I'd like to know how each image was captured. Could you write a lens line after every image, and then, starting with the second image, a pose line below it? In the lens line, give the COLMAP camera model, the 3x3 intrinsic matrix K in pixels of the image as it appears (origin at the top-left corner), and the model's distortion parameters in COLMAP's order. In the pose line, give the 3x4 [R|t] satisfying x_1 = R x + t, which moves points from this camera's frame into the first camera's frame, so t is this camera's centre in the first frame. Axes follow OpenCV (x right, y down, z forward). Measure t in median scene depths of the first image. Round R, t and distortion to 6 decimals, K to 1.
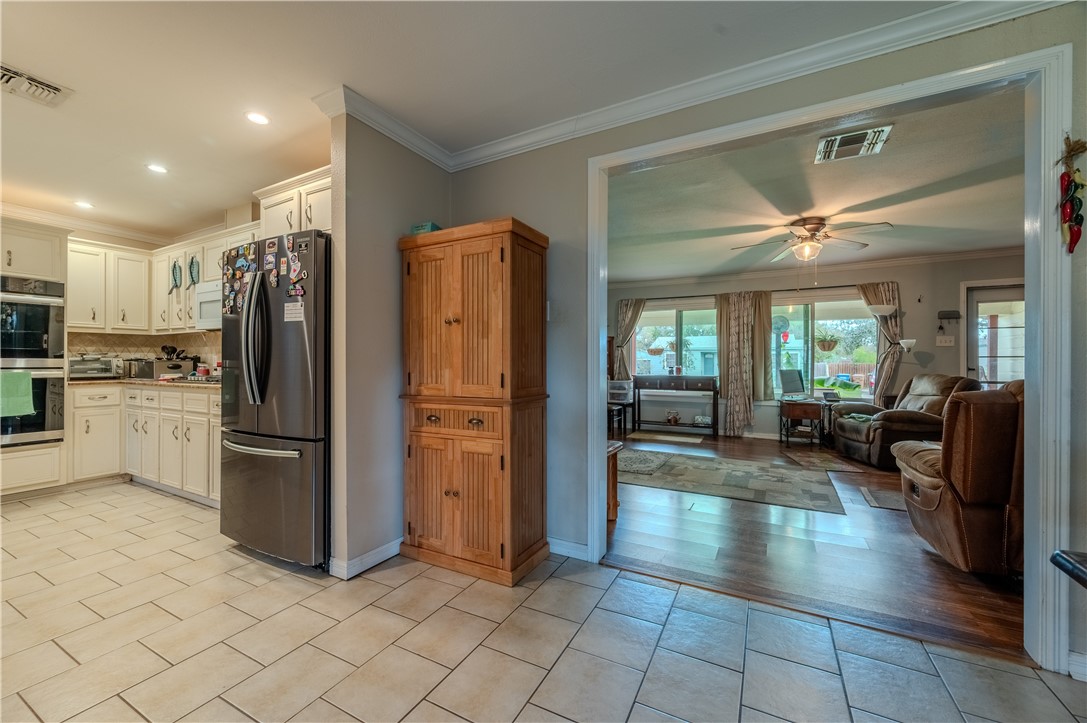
lens RADIAL K [[426.2, 0, 543.5], [0, 426.2, 361.5], [0, 0, 1]] dist [-0.000566, -0.000756]
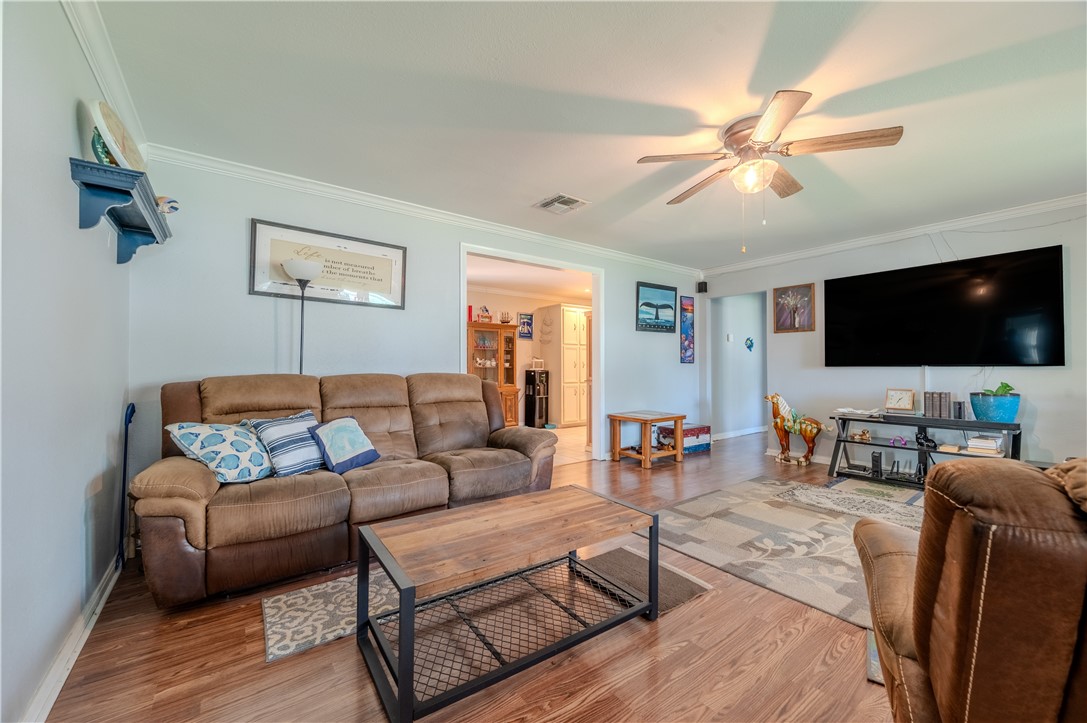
lens RADIAL K [[426.2, 0, 543.5], [0, 426.2, 361.5], [0, 0, 1]] dist [-0.000566, -0.000756]
pose [[-0.431995, -0.009405, -0.901827, 1.452846], [0.002269, 0.999931, -0.011515, 0.003143], [0.901873, -0.007021, -0.431944, 1.125844]]
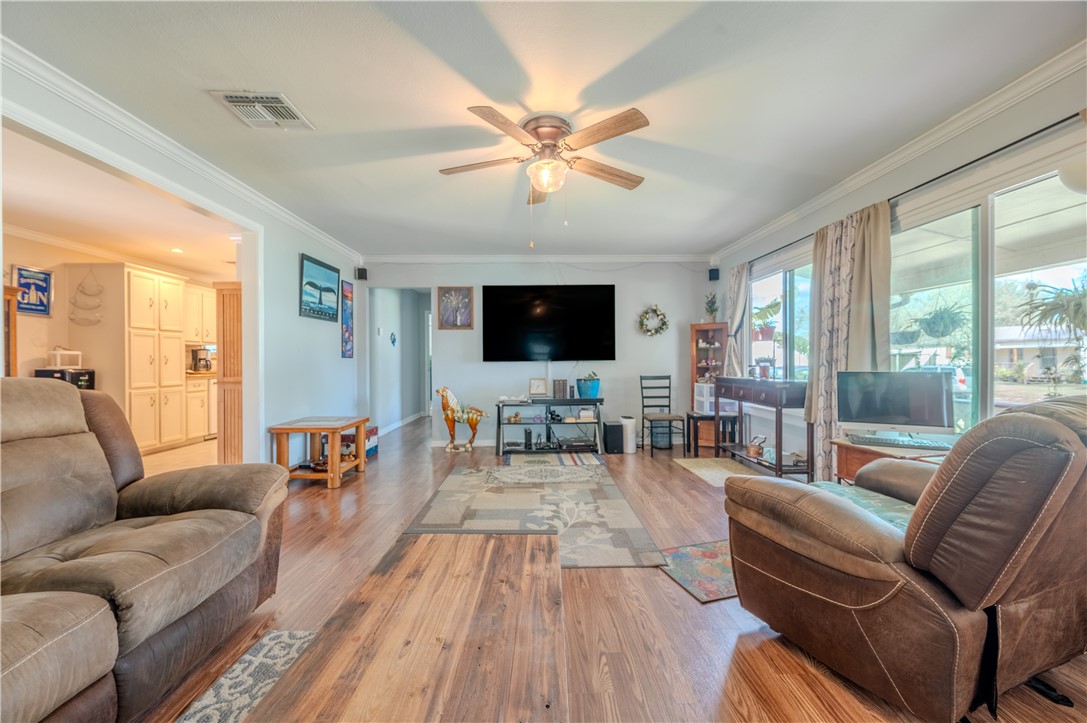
lens RADIAL K [[426.2, 0, 543.5], [0, 426.2, 361.5], [0, 0, 1]] dist [-0.000566, -0.000756]
pose [[0.482839, -0.000582, -0.875709, 1.307509], [0.005970, 0.999979, 0.002627, 0.004217], [0.875689, -0.006496, 0.482833, 0.791280]]
